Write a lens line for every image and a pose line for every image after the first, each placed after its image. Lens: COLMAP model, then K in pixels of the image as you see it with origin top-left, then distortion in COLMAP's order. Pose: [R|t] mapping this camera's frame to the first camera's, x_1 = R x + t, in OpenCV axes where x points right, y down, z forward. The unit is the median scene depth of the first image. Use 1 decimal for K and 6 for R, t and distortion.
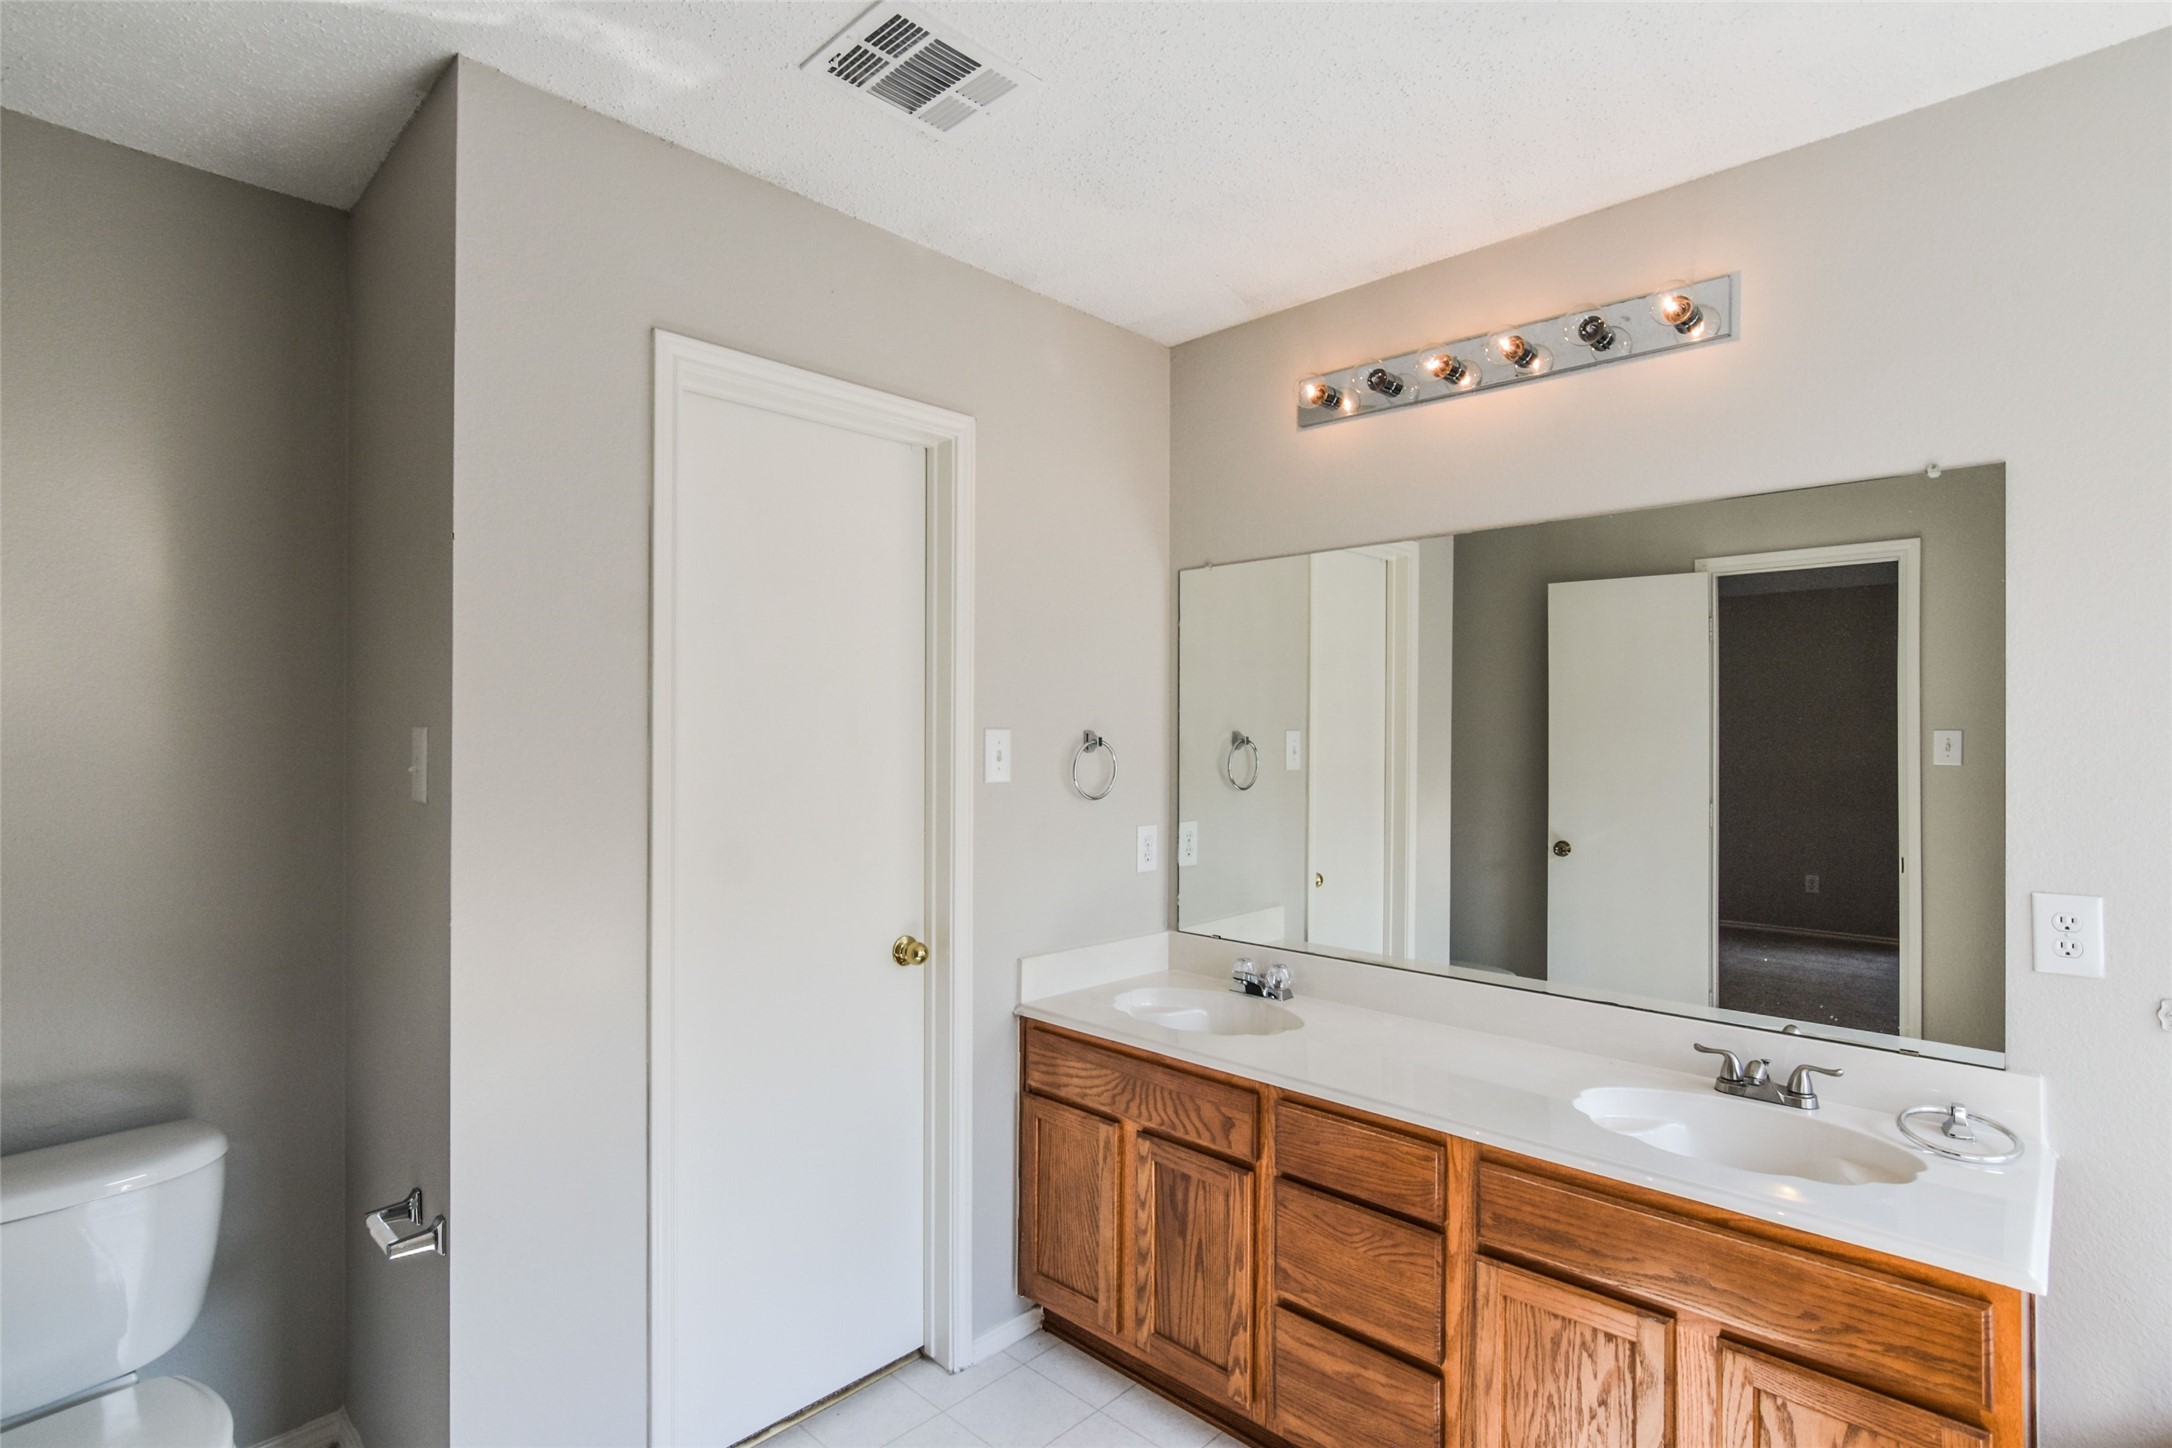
lens RADIAL K [[1059.0, 0, 1080.2], [0, 1059.0, 726.8], [0, 0, 1]] dist [-0.008932, 0.004173]
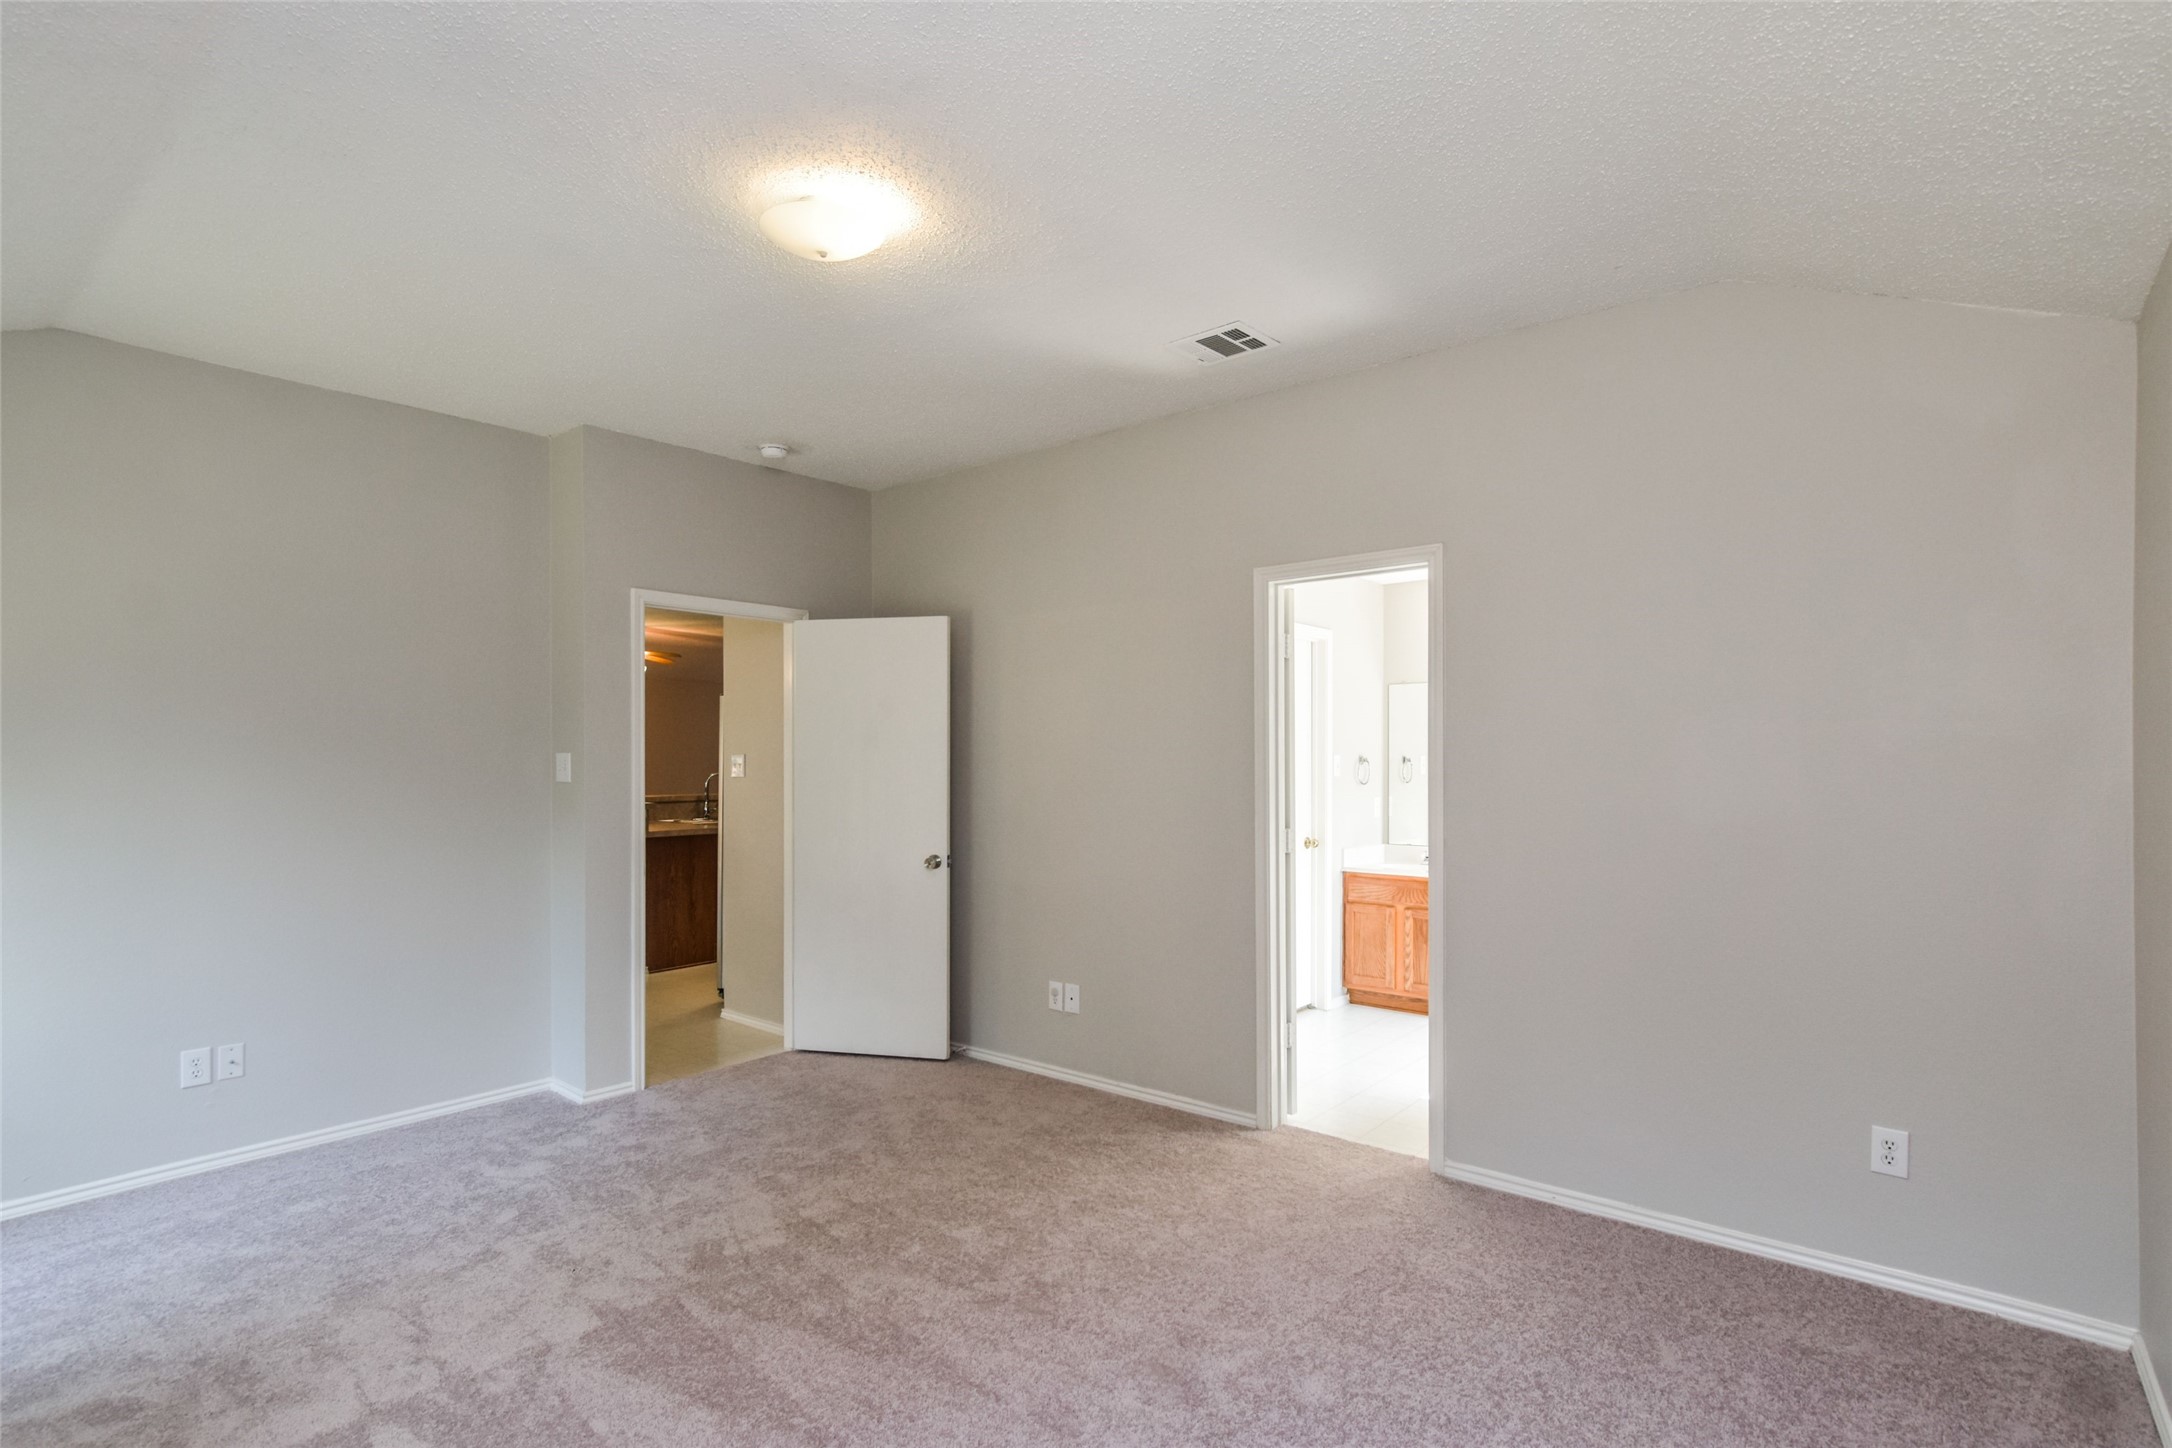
lens RADIAL K [[1059.0, 0, 1094.4], [0, 1059.0, 759.8], [0, 0, 1]] dist [-0.008932, 0.004173]
pose [[0.996774, -0.005098, 0.080099, -0.869713], [0.004498, 0.999960, 0.007671, -0.008063], [-0.080135, -0.007286, 0.996757, -1.464335]]
